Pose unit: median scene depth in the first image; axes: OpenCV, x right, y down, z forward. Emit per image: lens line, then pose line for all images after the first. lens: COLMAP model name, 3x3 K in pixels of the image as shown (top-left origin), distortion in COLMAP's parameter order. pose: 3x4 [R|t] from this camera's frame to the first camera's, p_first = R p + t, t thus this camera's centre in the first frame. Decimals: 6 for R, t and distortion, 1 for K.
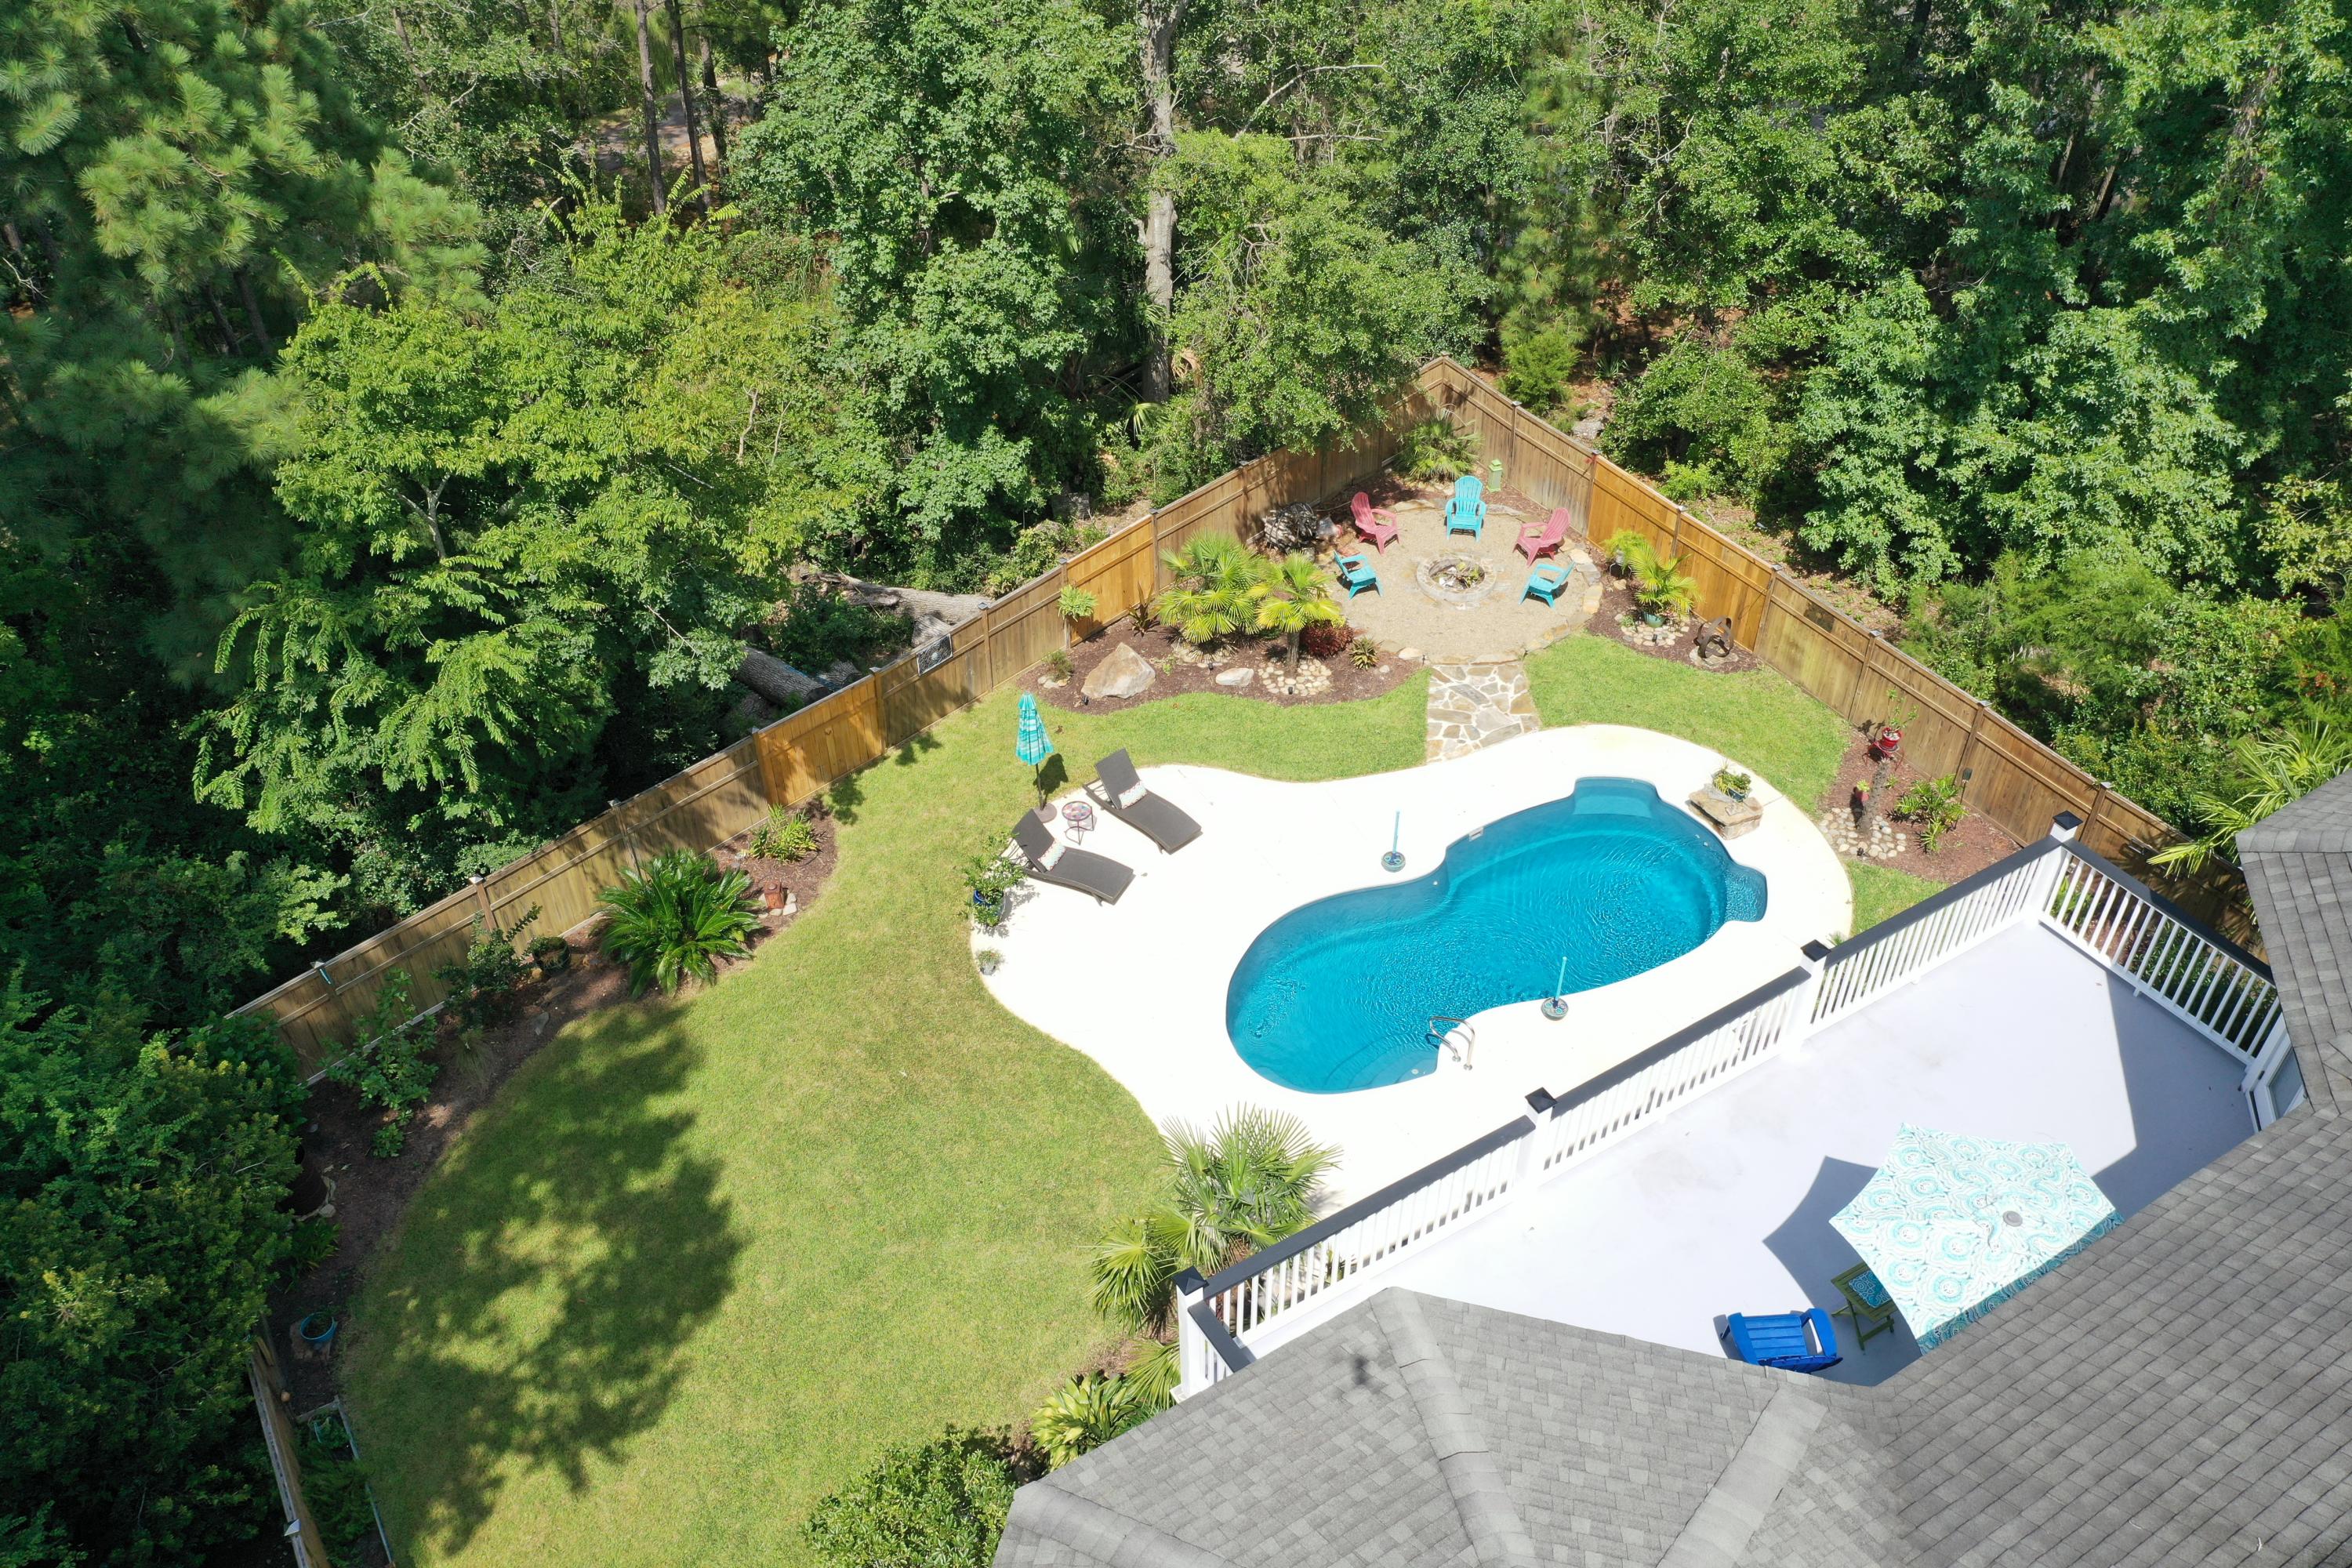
lens RADIAL K [[1842.0, 0, 1159.8], [0, 1842.0, 791.5], [0, 0, 1]] dist [-0.002340, 0.000253]
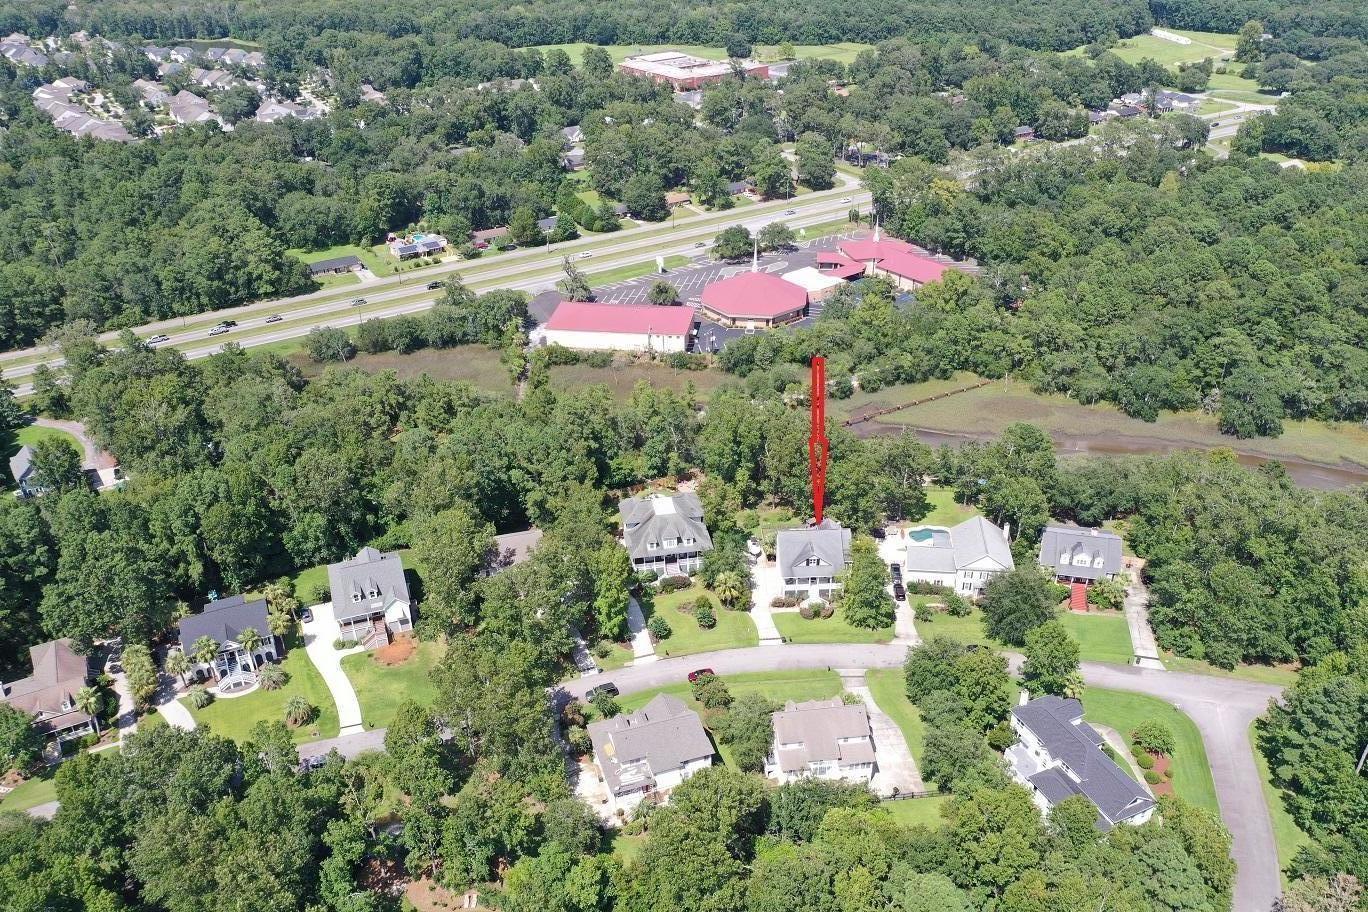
lens RADIAL K [[1090.9, 0, 679.8], [0, 1090.9, 426.0], [0, 0, 1]] dist [0.005567, -0.049084]
pose [[0.933753, 0.166938, -0.316602, 2.882669], [-0.230626, 0.957079, -0.175534, 0.975581], [0.273709, 0.236922, 0.932175, -7.344410]]
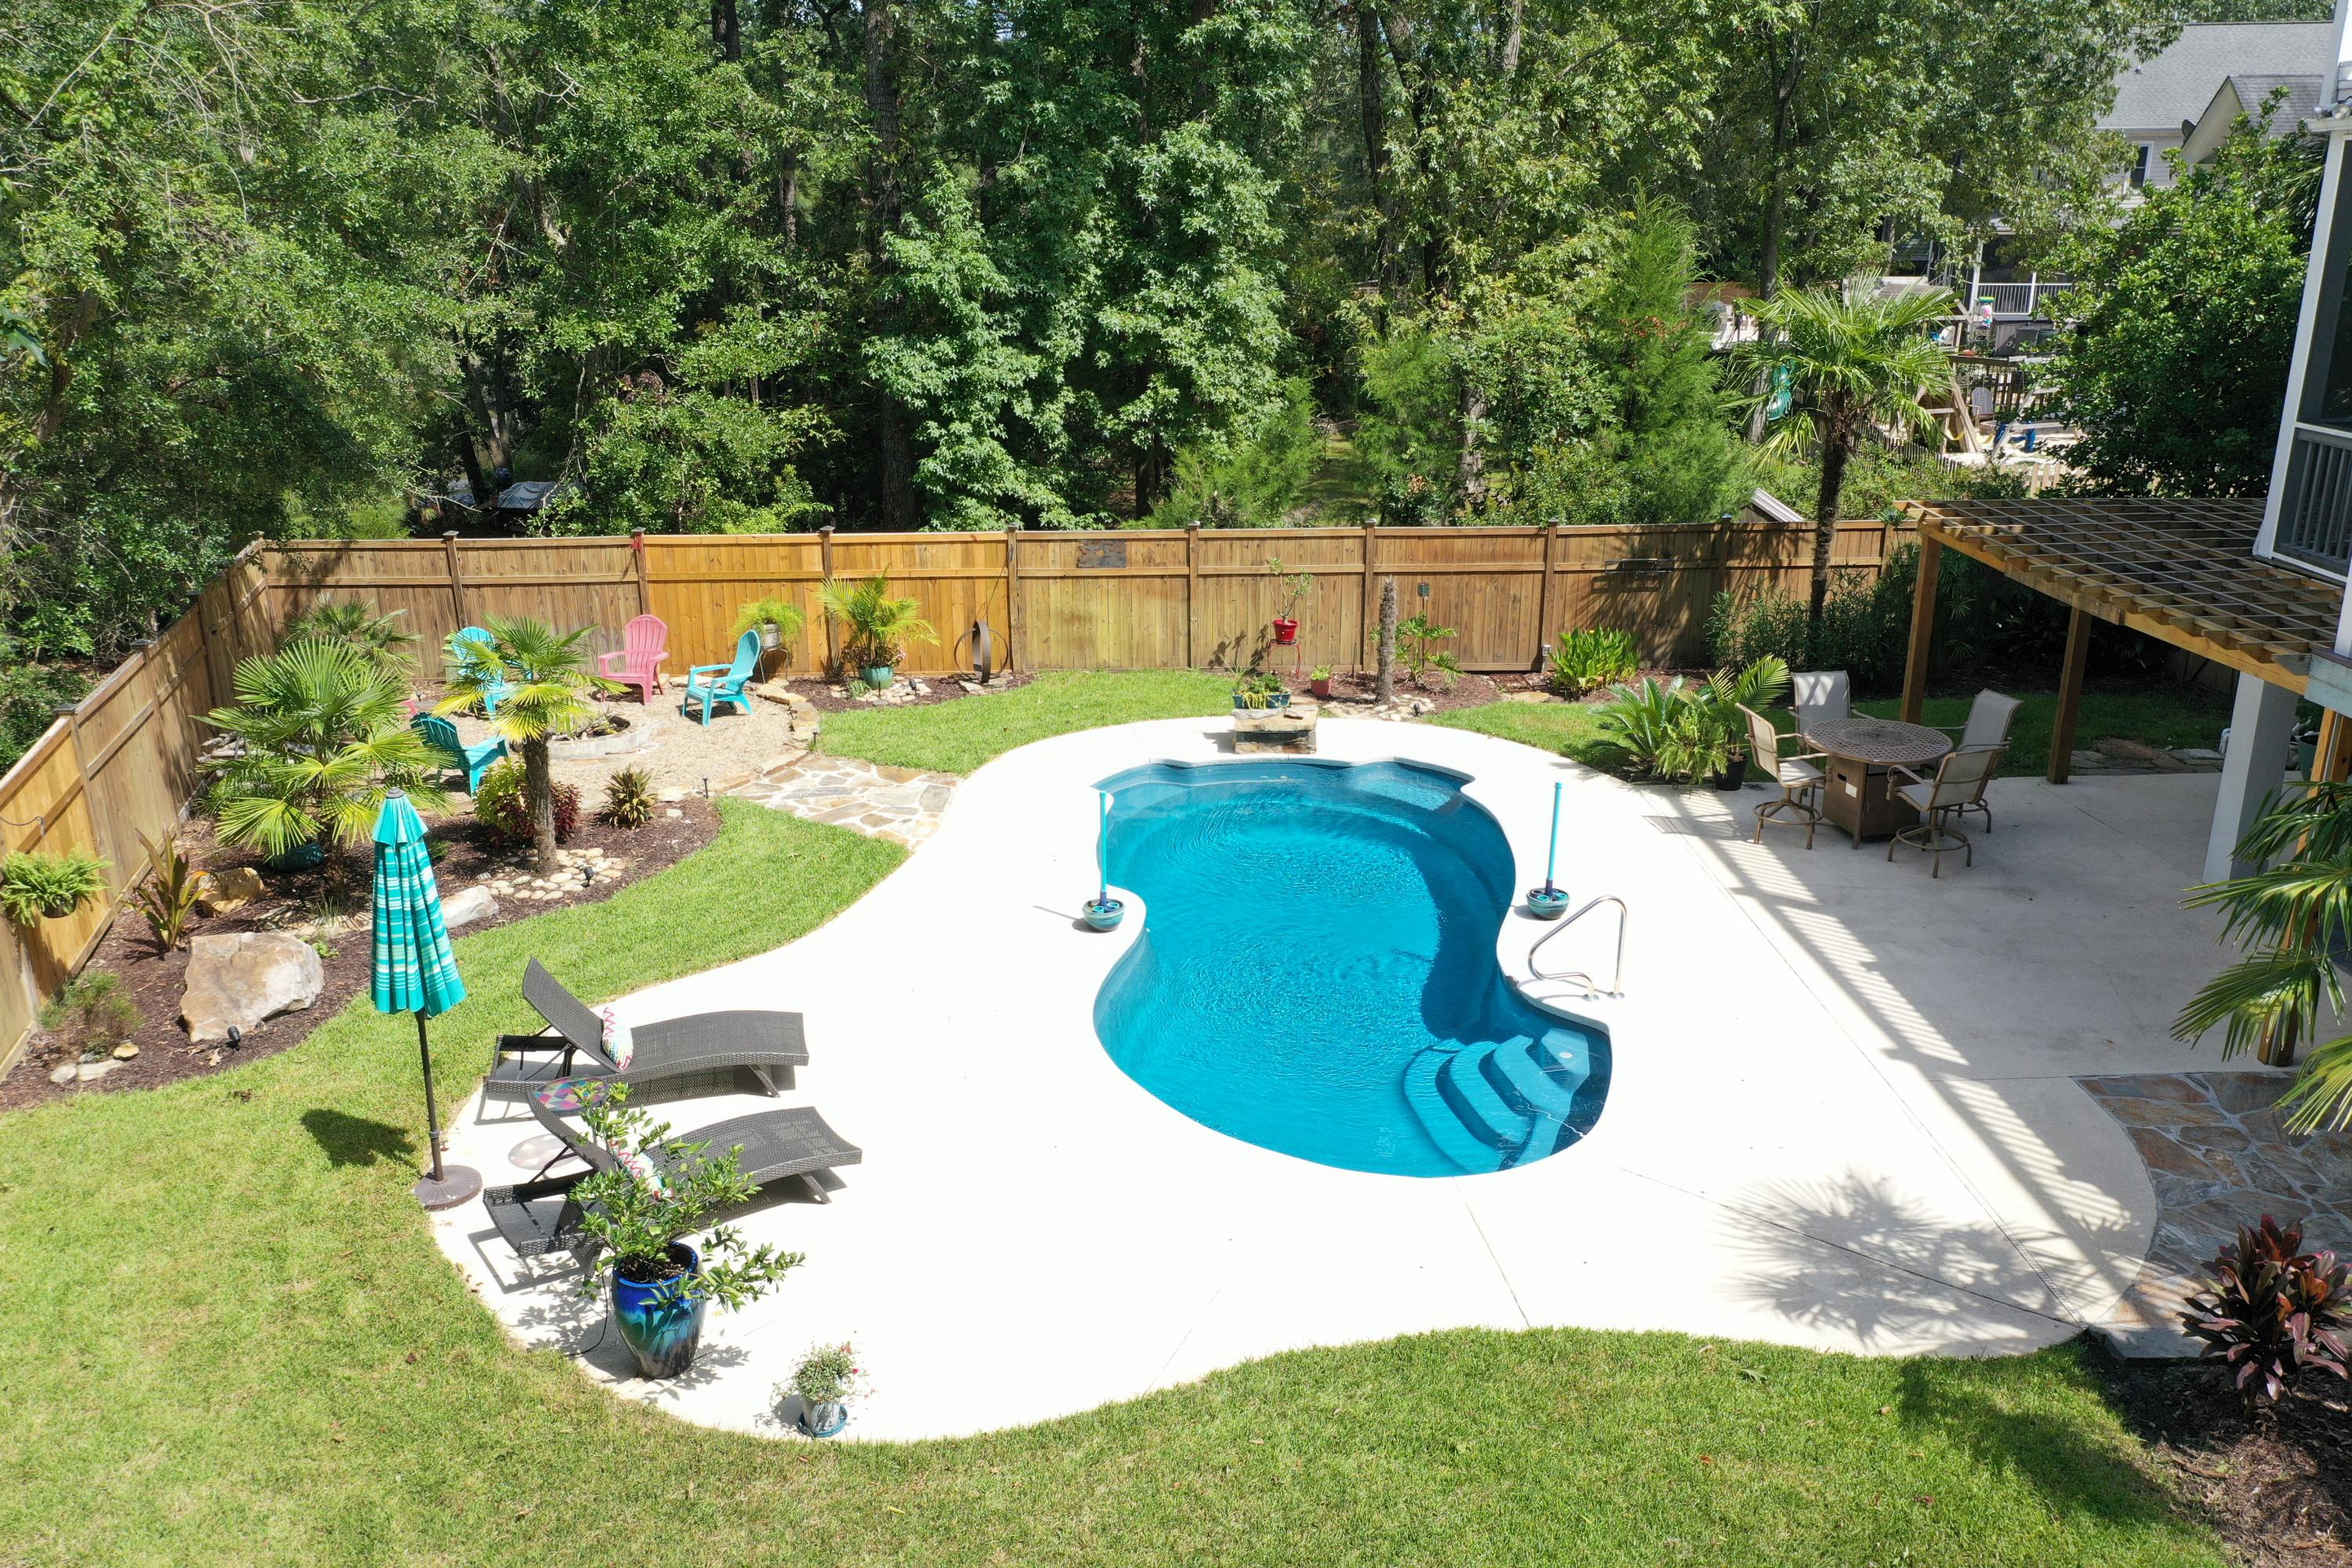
lens RADIAL K [[1824.8, 0, 1247.6], [0, 1824.8, 780.7], [0, 0, 1]] dist [-0.009366, -0.004390]
pose [[0.446879, -0.258476, 0.856440, -0.287484], [0.569393, 0.820577, -0.049450, 0.053726], [-0.689993, 0.509749, 0.513873, 0.658795]]
